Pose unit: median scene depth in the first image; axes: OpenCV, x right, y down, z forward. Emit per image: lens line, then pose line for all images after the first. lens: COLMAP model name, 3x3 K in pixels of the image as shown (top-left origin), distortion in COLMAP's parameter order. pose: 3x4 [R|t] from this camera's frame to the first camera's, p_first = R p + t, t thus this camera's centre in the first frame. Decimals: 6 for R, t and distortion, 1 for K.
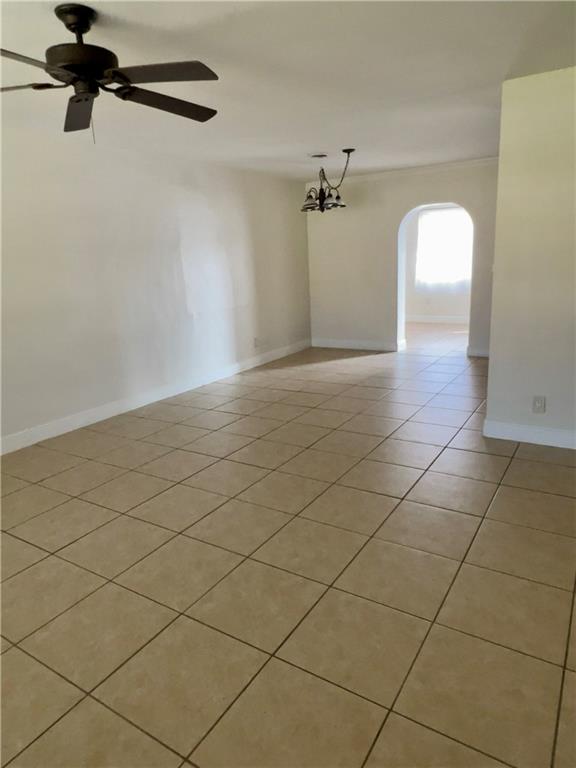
lens RADIAL K [[506.0, 0, 285.3], [0, 506.0, 373.3], [0, 0, 1]] dist [-0.003760, -0.001981]
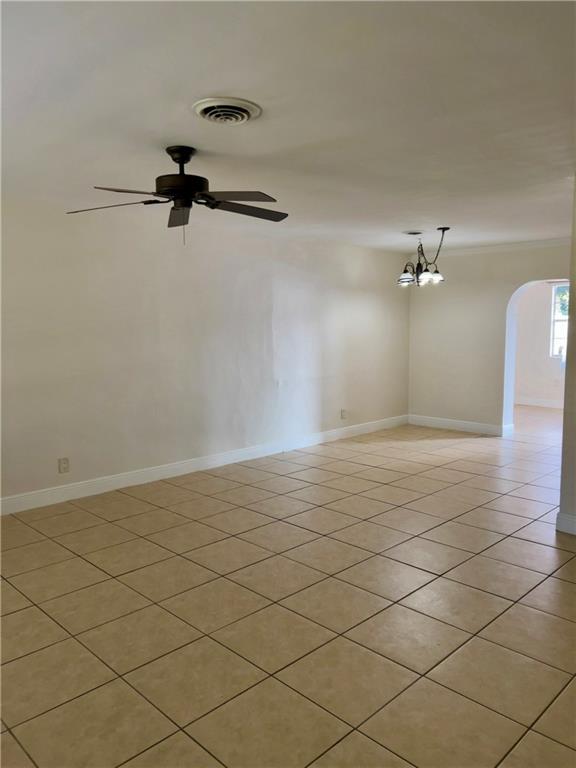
lens RADIAL K [[575.7, 0, 290.3], [0, 575.7, 367.6], [0, 0, 1]] dist [0.058559, -0.070913]
pose [[0.976223, 0.057067, -0.209124, 0.119214], [-0.086562, 0.987095, -0.134721, 0.016187], [0.198737, 0.149620, 0.968565, -0.182712]]
